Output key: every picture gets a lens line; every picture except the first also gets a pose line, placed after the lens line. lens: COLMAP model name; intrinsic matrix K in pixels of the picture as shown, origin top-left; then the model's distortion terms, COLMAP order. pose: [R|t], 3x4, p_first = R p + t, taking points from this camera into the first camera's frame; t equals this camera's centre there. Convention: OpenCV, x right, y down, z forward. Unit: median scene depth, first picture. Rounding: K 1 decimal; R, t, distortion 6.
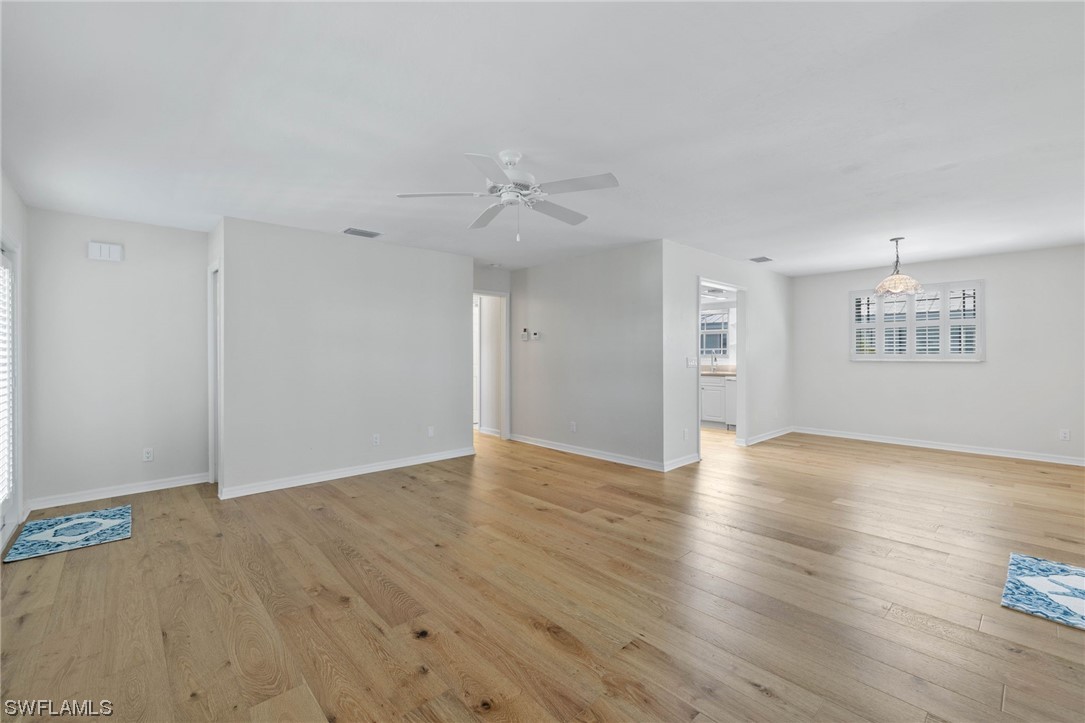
lens RADIAL K [[457.2, 0, 544.8], [0, 457.2, 355.5], [0, 0, 1]] dist [0.002736, 0.000649]
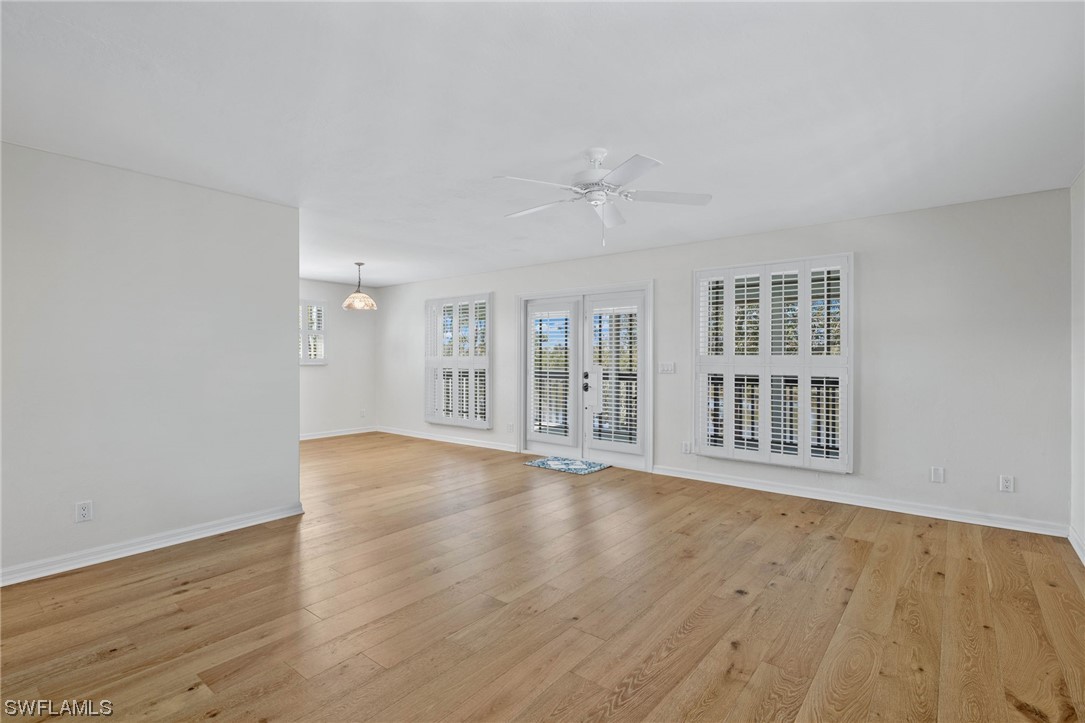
lens RADIAL K [[512.8, 0, 544.4], [0, 512.8, 354.6], [0, 0, 1]] dist [-0.000580, -0.000352]
pose [[-0.145164, 0.007517, 0.989379, -0.856821], [0.004386, 0.999966, -0.006954, -0.003446], [-0.989398, 0.003330, -0.145192, 0.956012]]
